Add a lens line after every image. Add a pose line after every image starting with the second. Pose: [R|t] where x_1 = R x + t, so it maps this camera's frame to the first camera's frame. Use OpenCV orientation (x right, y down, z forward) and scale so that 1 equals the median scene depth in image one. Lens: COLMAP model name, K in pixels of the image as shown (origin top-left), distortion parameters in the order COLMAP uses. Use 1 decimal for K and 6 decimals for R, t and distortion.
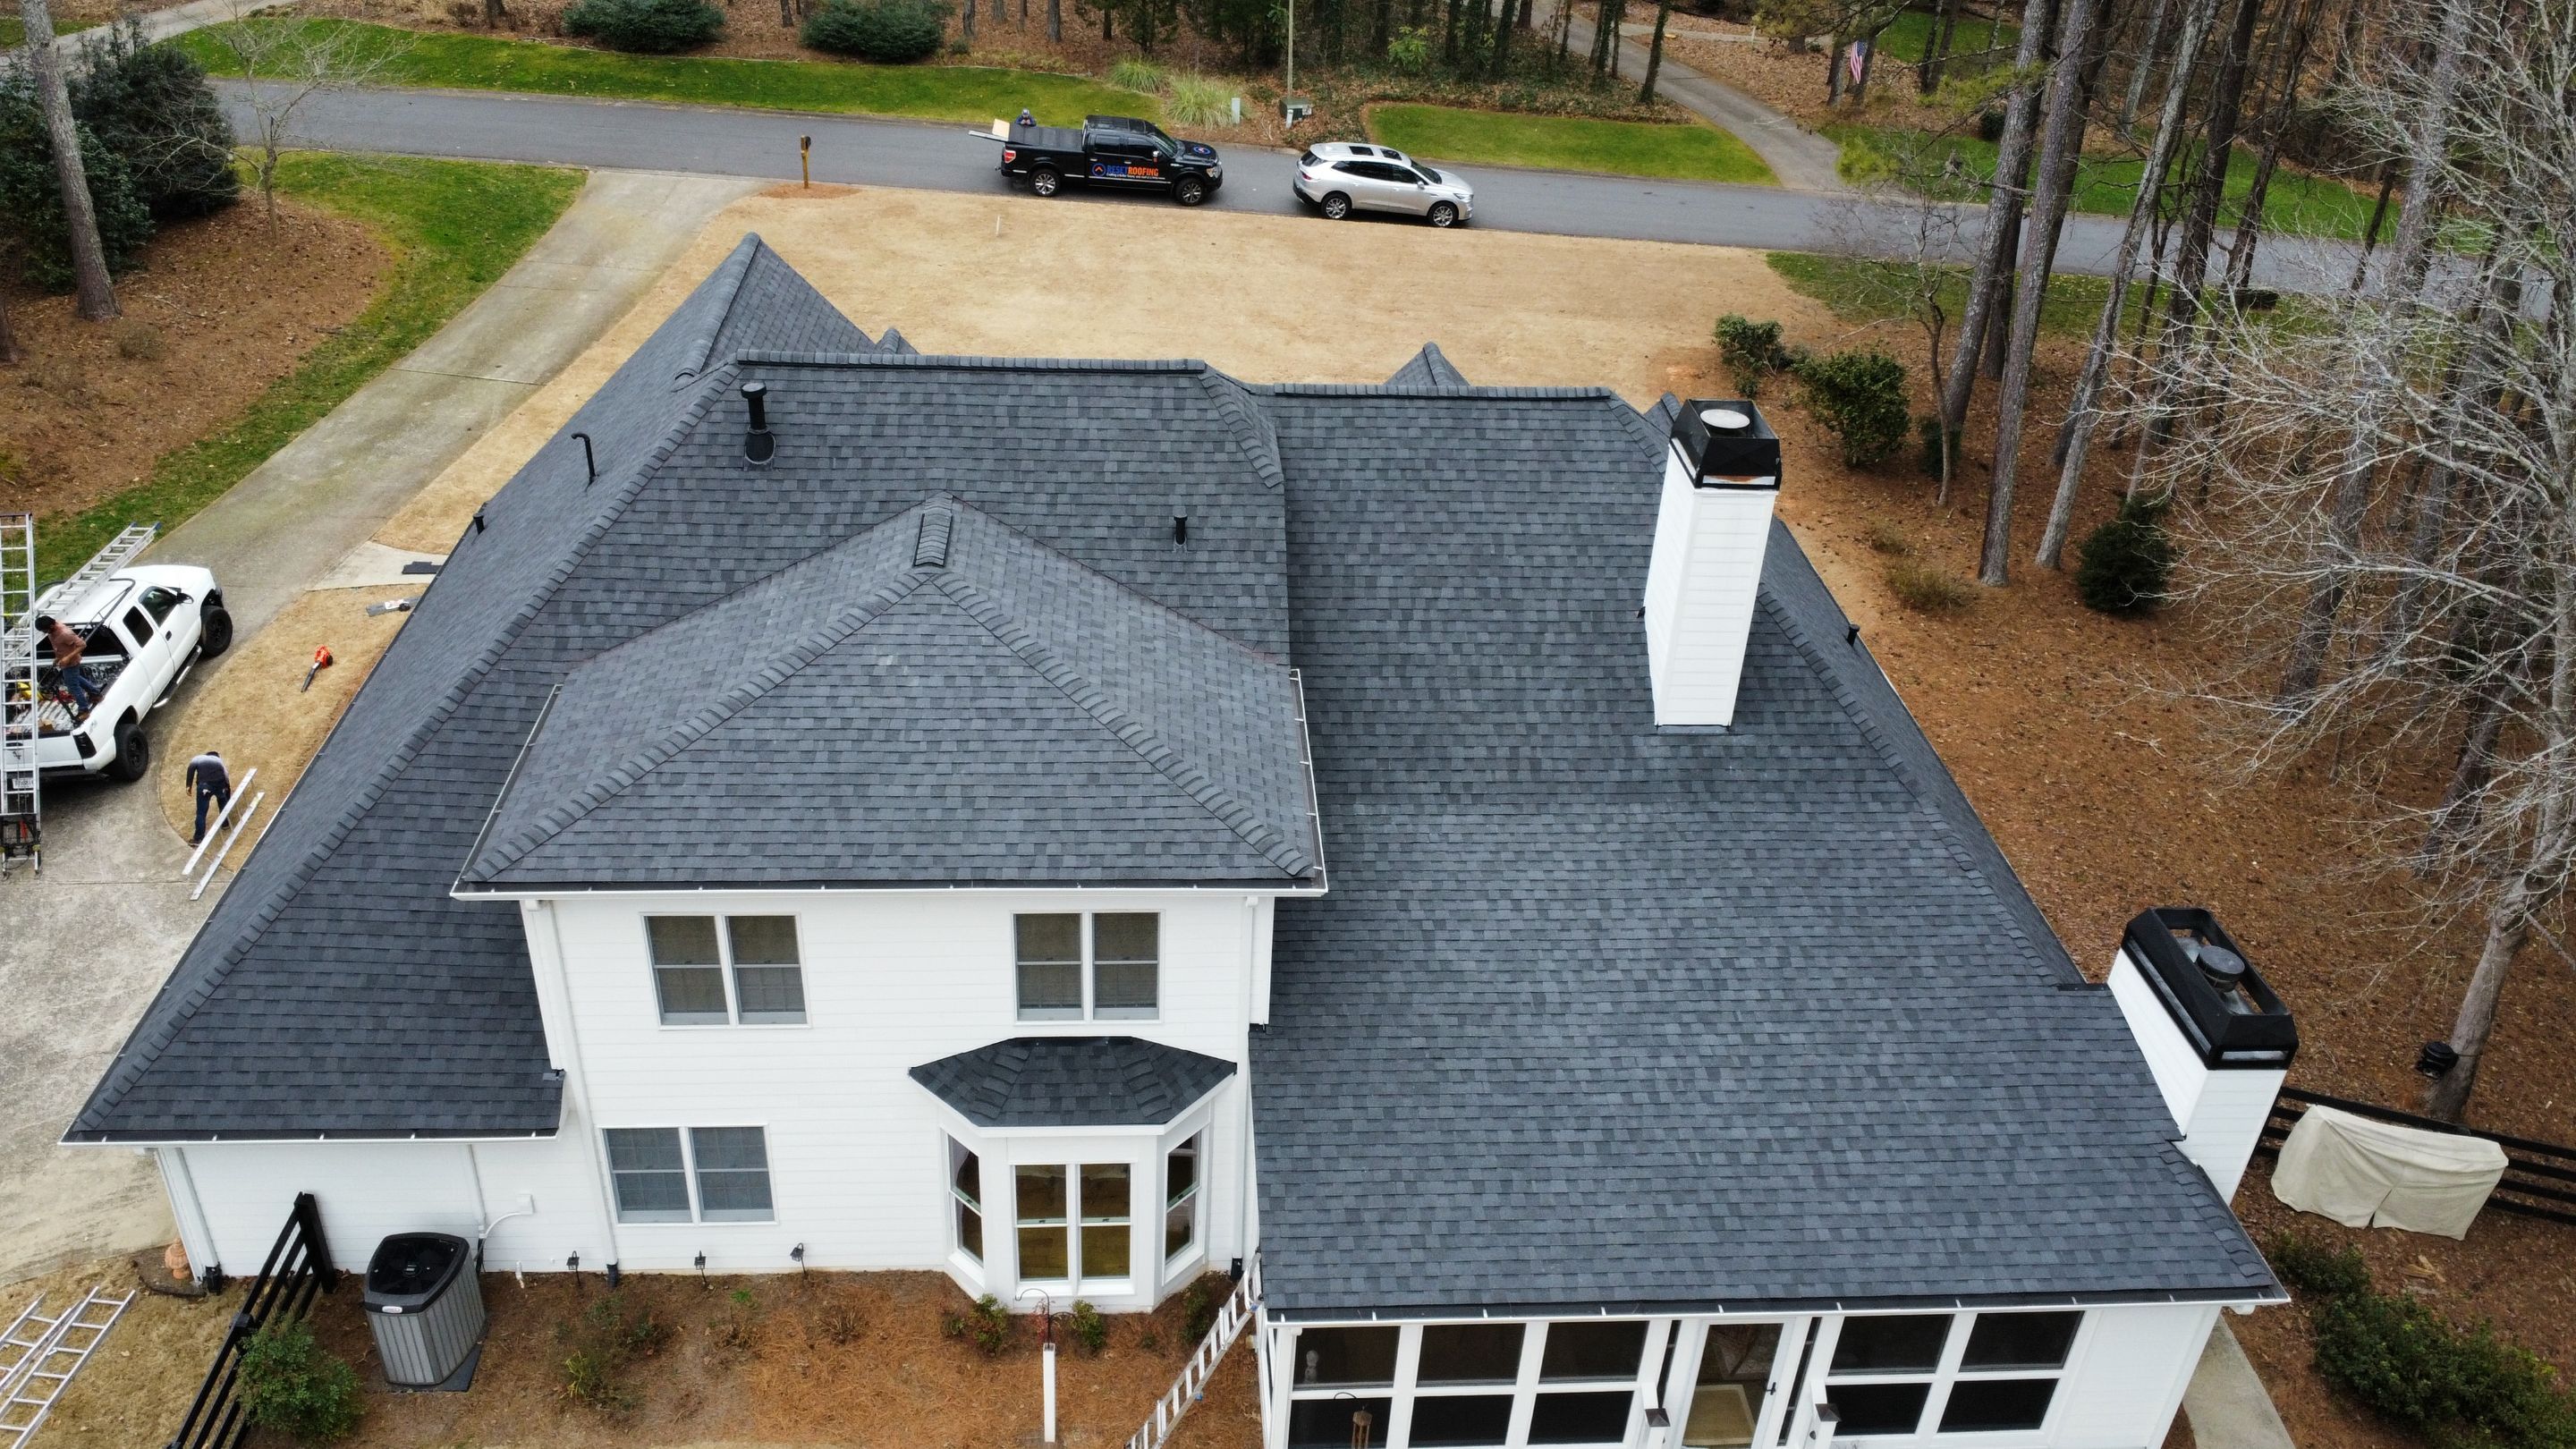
lens RADIAL K [[1936.8, 0, 1274.7], [0, 1936.8, 702.0], [0, 0, 1]] dist [0.004717, -0.010055]
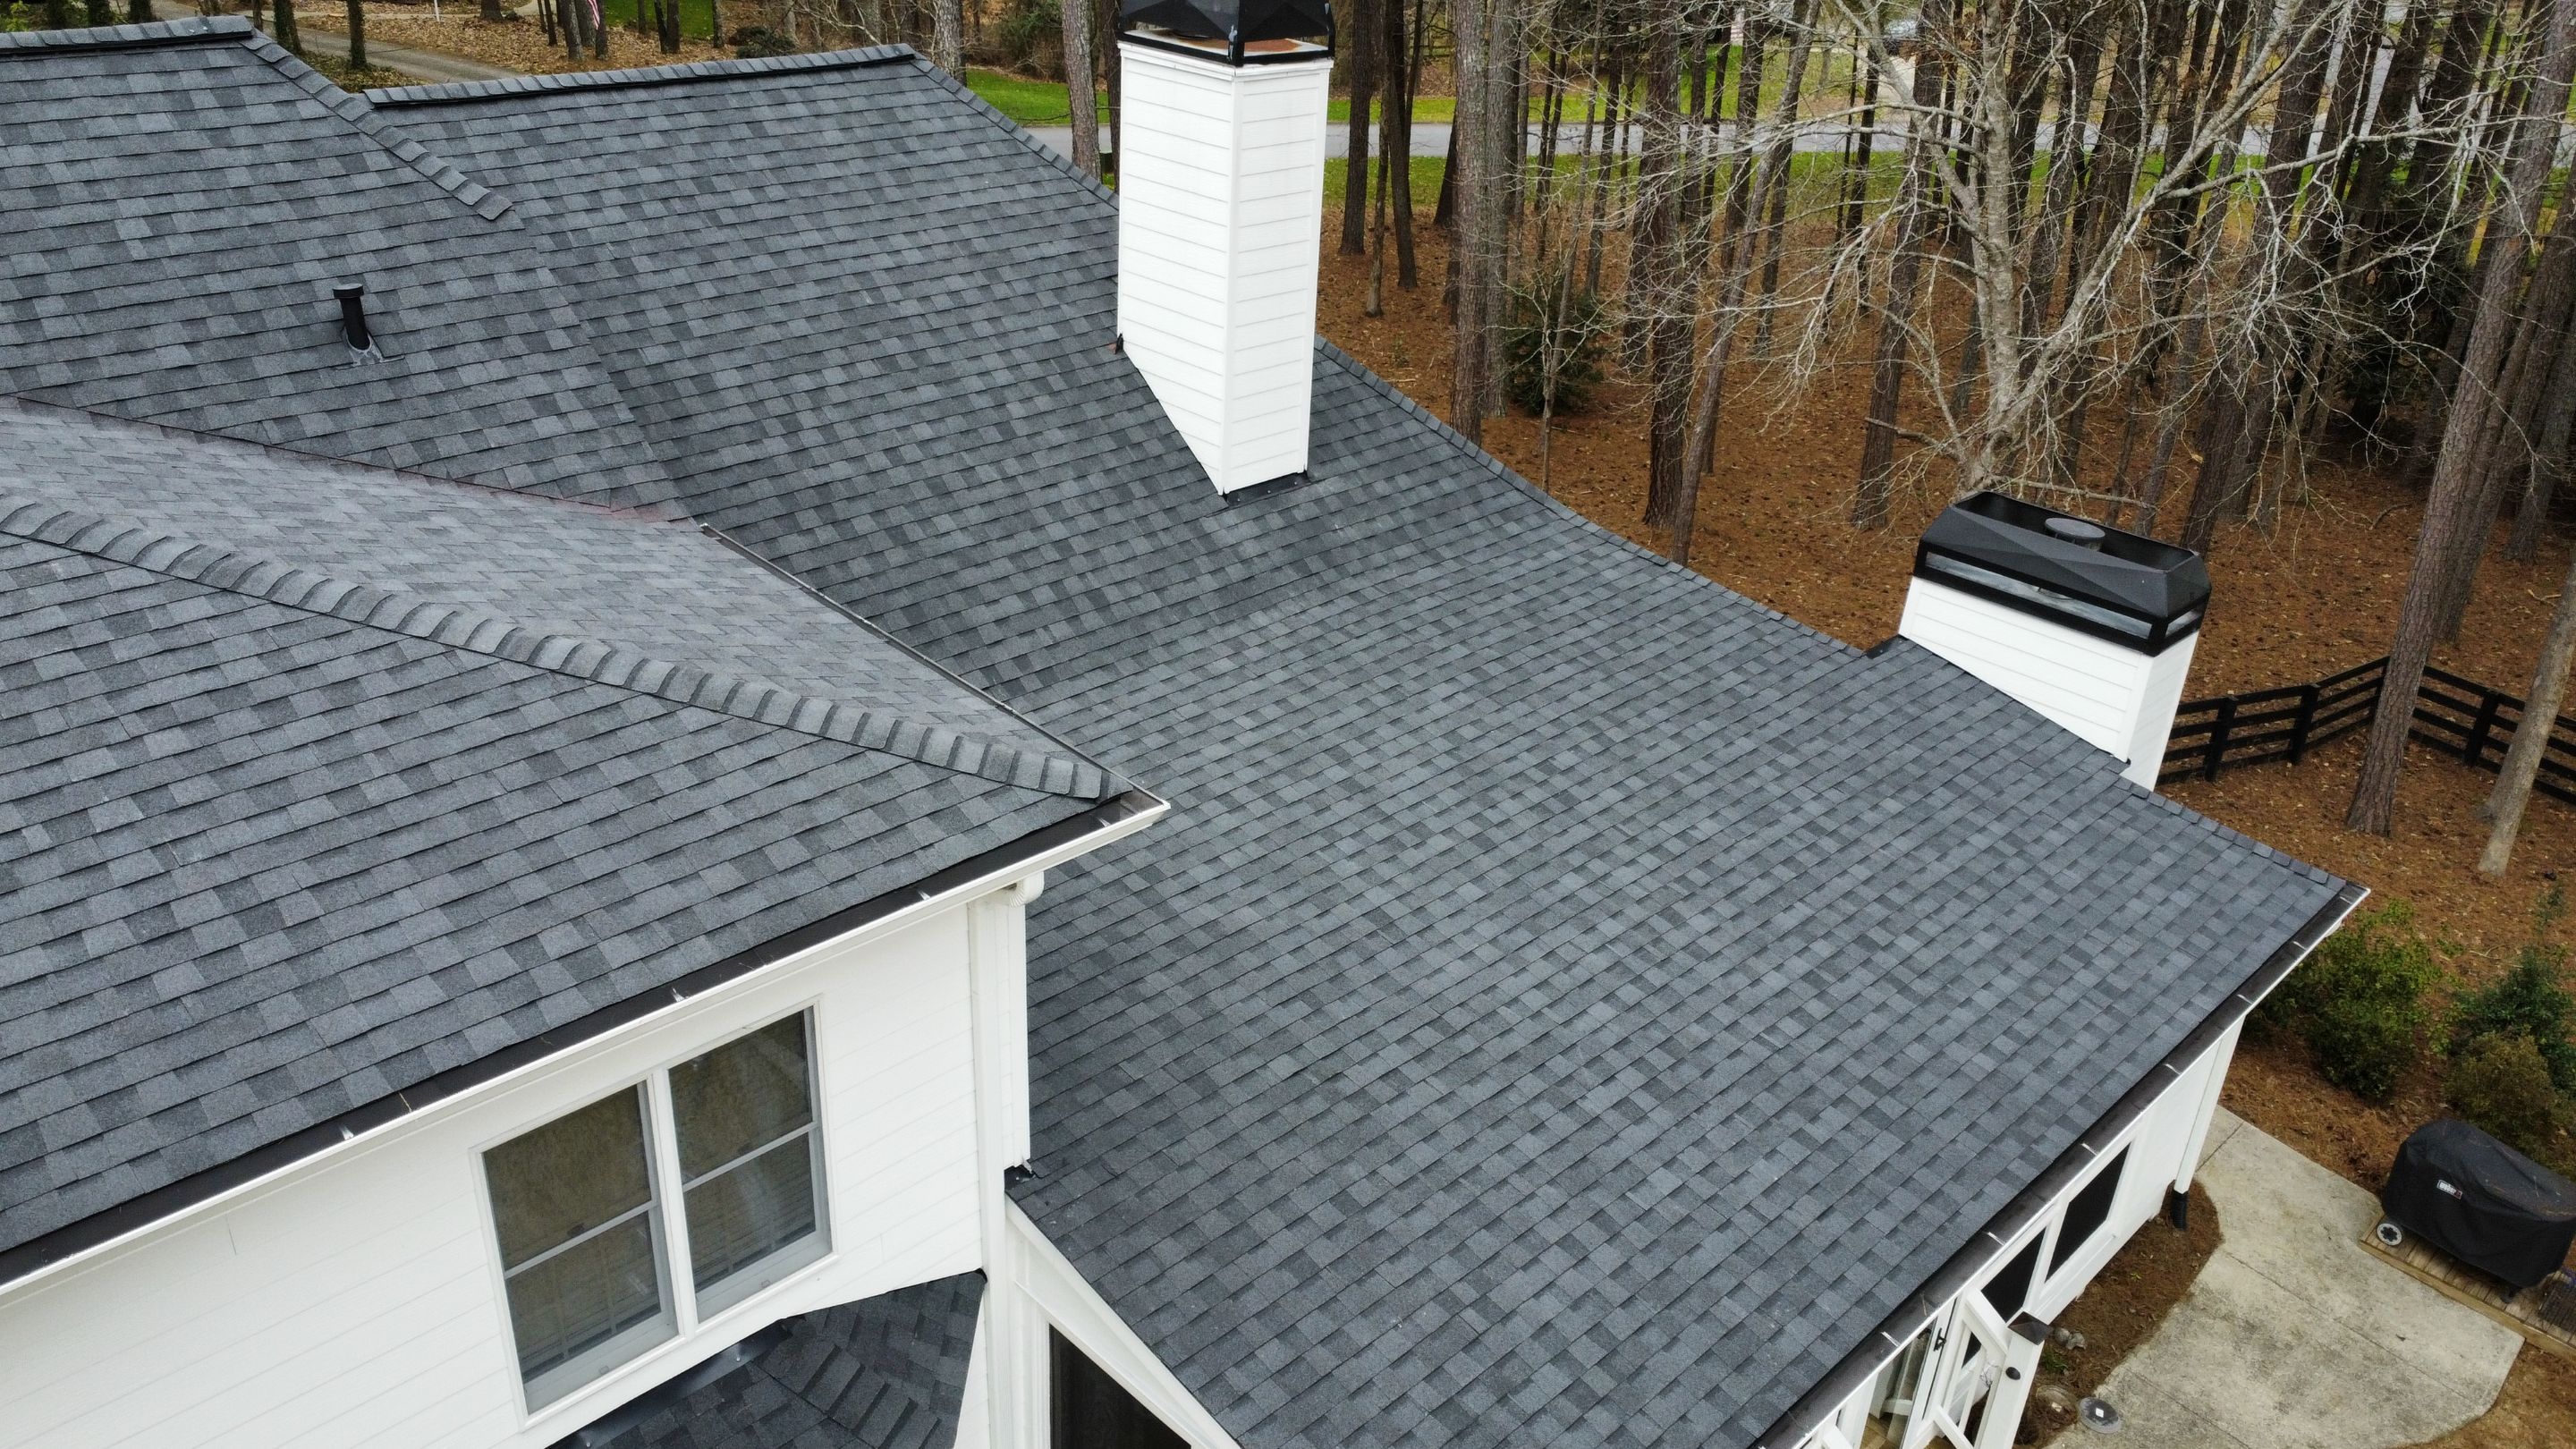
lens RADIAL K [[1936.8, 0, 1274.7], [0, 1936.8, 702.0], [0, 0, 1]] dist [0.004717, -0.010055]
pose [[0.763731, -0.297499, 0.572896, -0.177175], [0.323443, 0.944392, 0.059229, 0.045144], [-0.558659, 0.140064, 0.817485, 0.498439]]
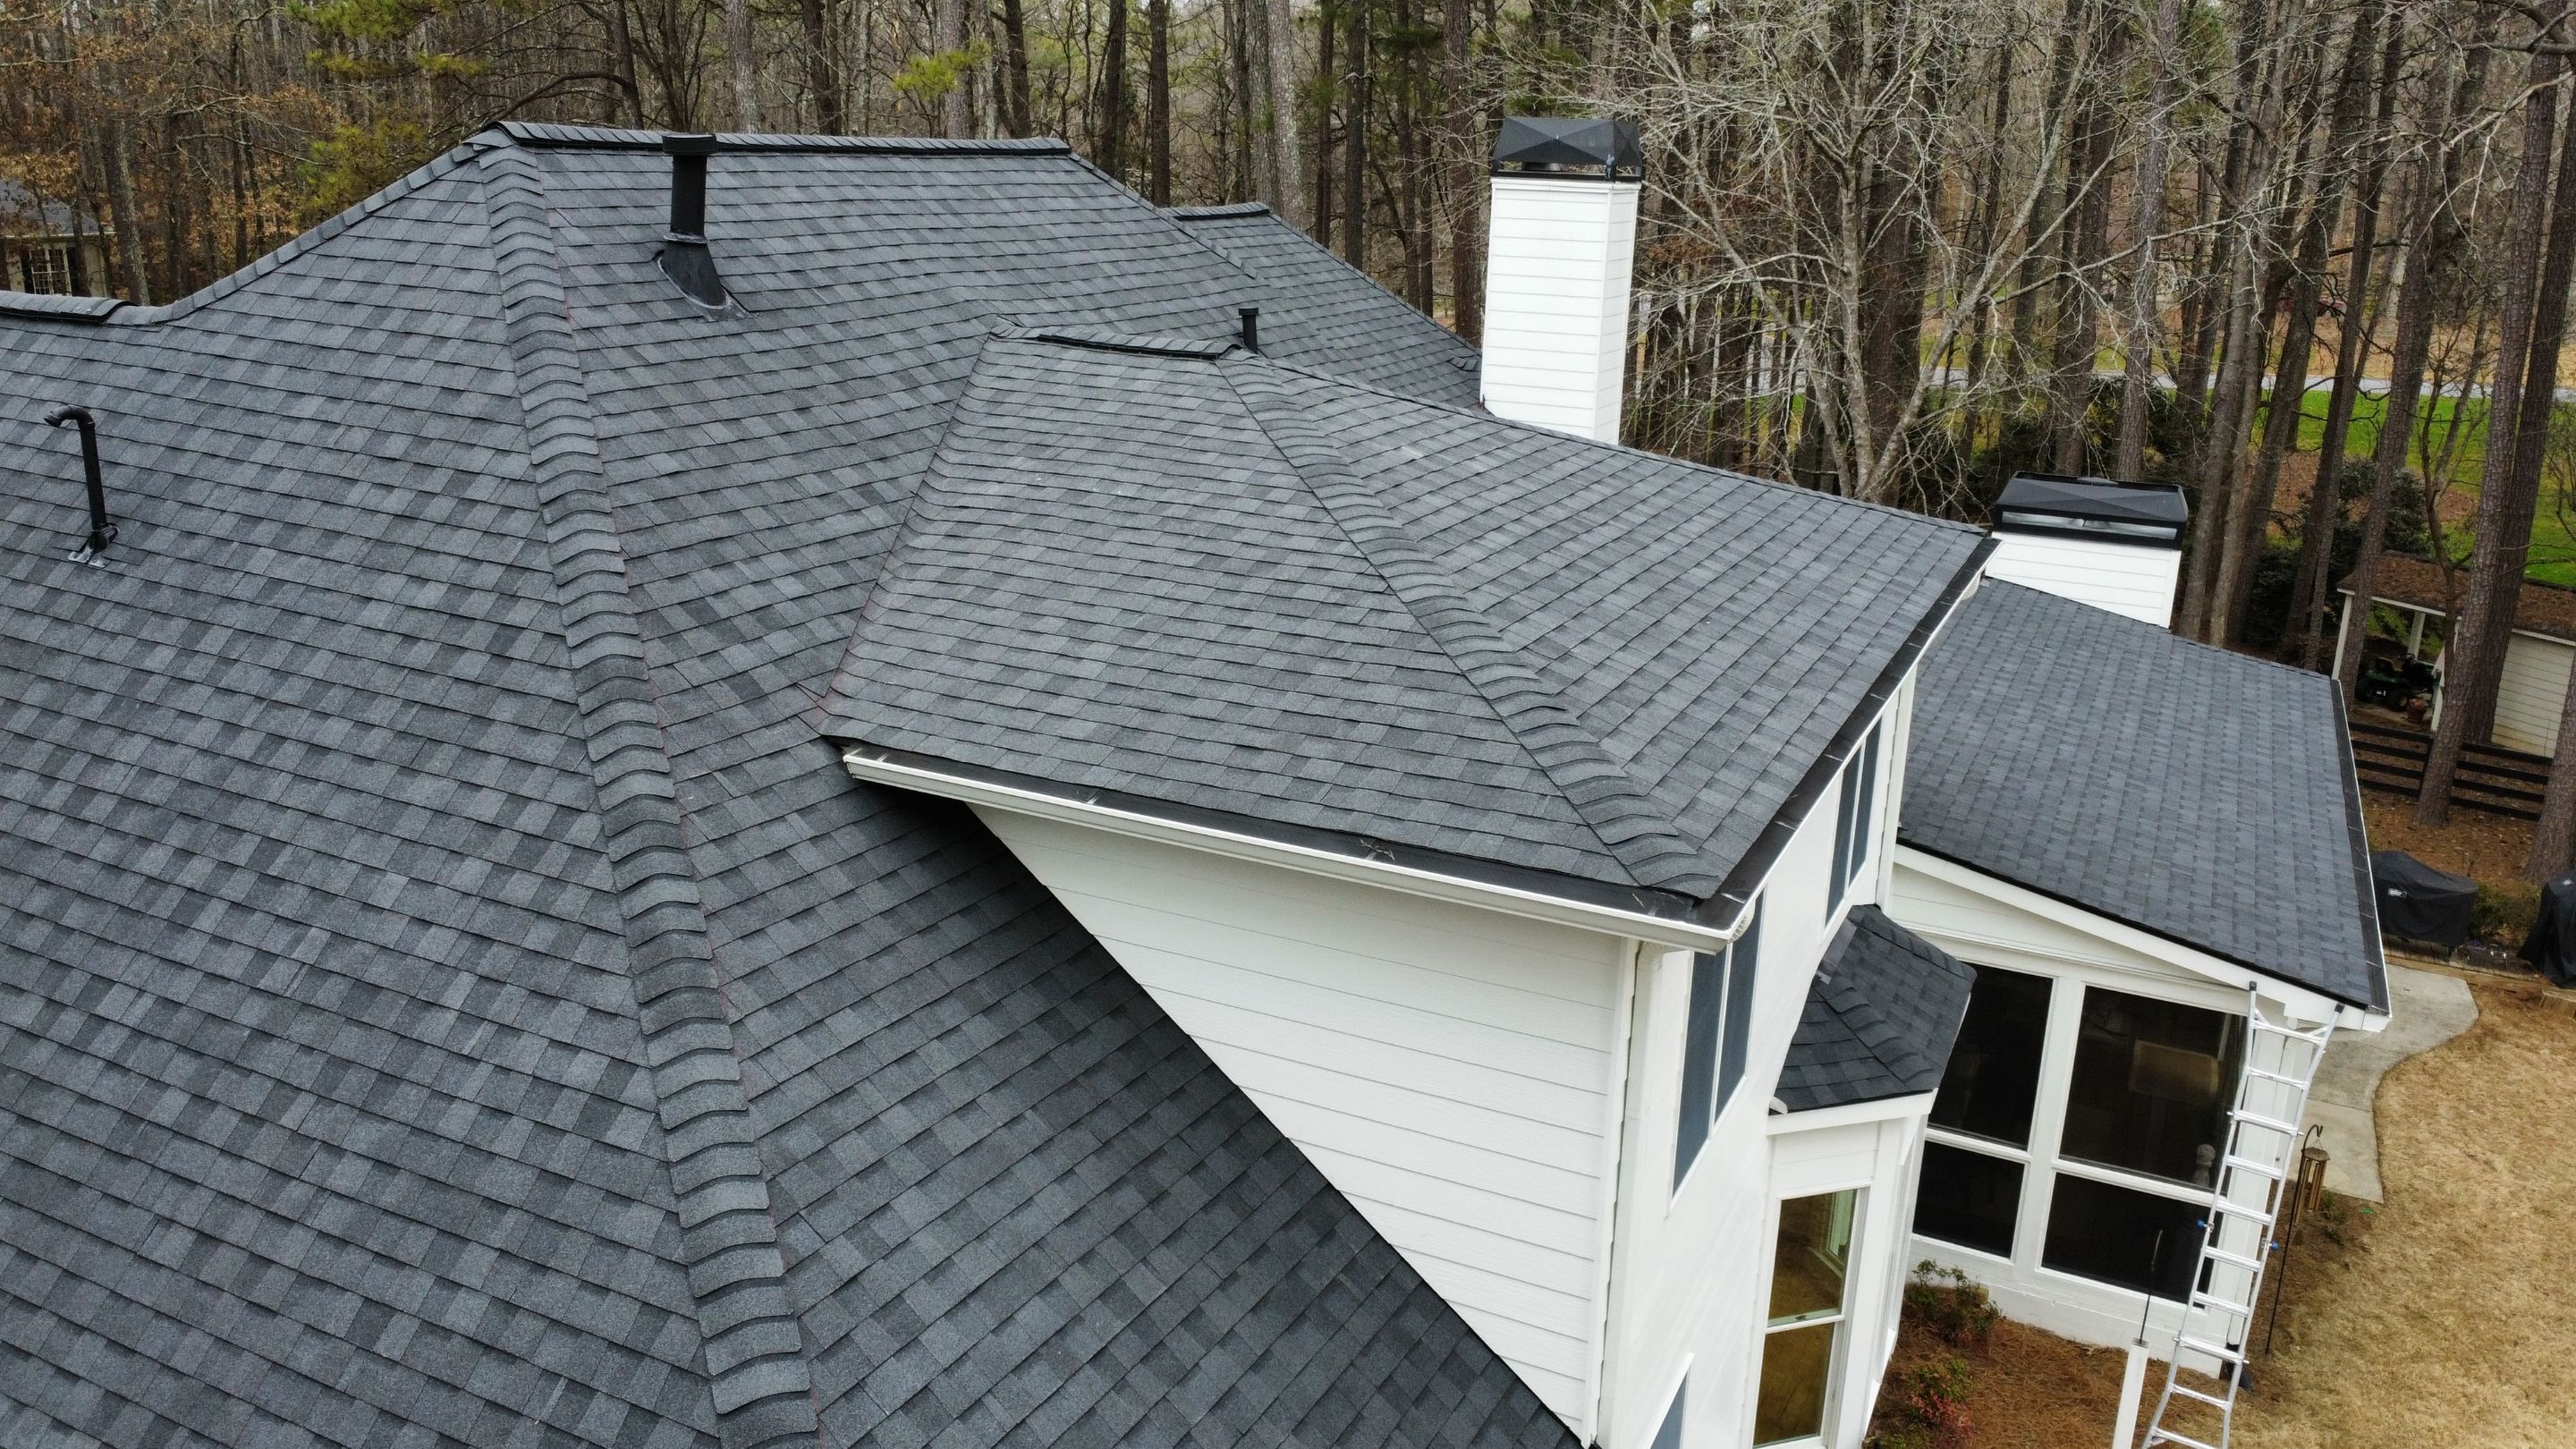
lens RADIAL K [[1947.2, 0, 1256.7], [0, 1947.2, 715.6], [0, 0, 1]] dist [0.002699, -0.005106]
pose [[0.508019, -0.276876, 0.815633, -0.618086], [0.440687, 0.897157, 0.030068, 0.006848], [-0.740076, 0.344164, 0.577788, 0.667406]]
